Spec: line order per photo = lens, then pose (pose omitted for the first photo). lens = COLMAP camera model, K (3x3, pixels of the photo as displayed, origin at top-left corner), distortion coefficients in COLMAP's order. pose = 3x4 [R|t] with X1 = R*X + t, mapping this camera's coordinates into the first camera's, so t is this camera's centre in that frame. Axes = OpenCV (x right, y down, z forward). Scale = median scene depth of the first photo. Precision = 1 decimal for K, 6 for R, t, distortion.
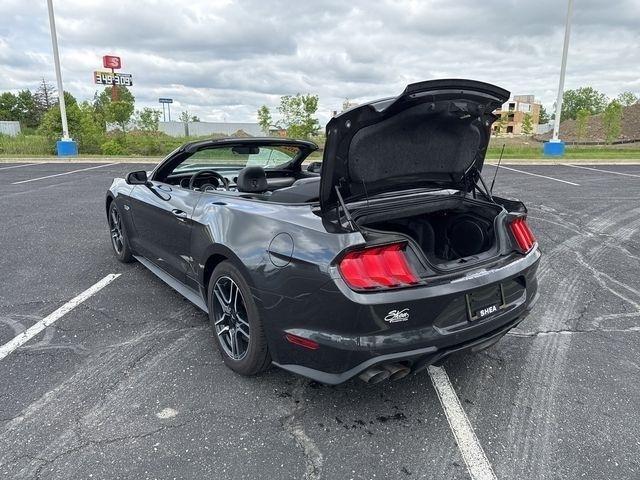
lens RADIAL K [[453.9, 0, 321.2], [0, 453.9, 241.4], [0, 0, 1]] dist [0.040968, -0.045697]
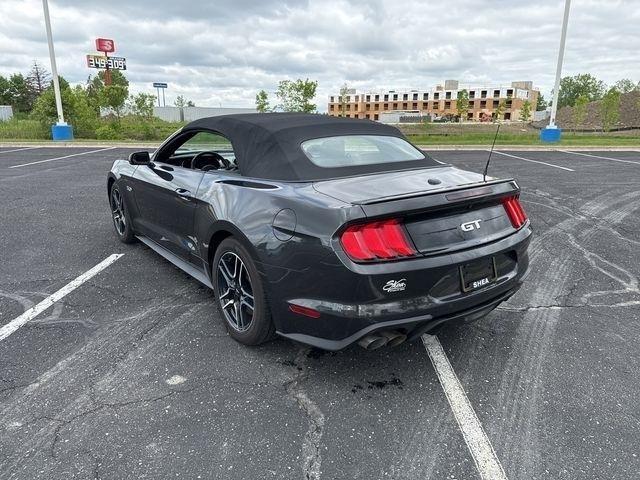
lens RADIAL K [[453.9, 0, 323.0], [0, 453.9, 244.1], [0, 0, 1]] dist [0.040968, -0.045697]
pose [[0.999937, 0.001170, 0.011137, -0.006598], [-0.001546, 0.999426, 0.033832, 0.016490], [-0.011091, -0.033847, 0.999366, -0.027799]]
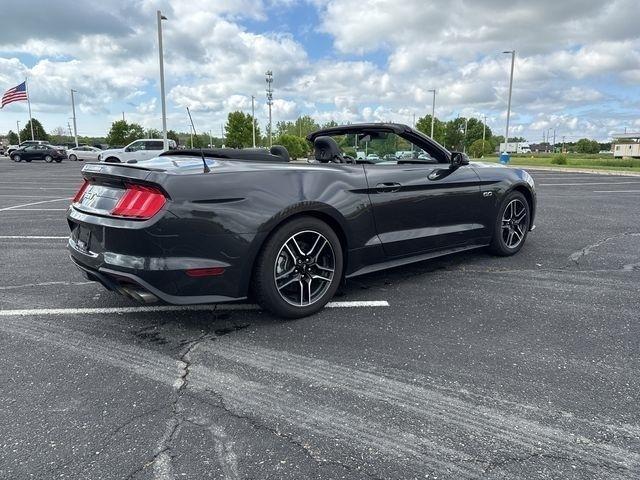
lens RADIAL K [[453.9, 0, 323.3], [0, 453.9, 244.8], [0, 0, 1]] dist [0.040968, -0.045697]
pose [[0.039968, 0.194955, -0.979997, 0.987370], [-0.239774, 0.953995, 0.180004, -0.139116], [0.970006, 0.227783, 0.084874, 0.941316]]
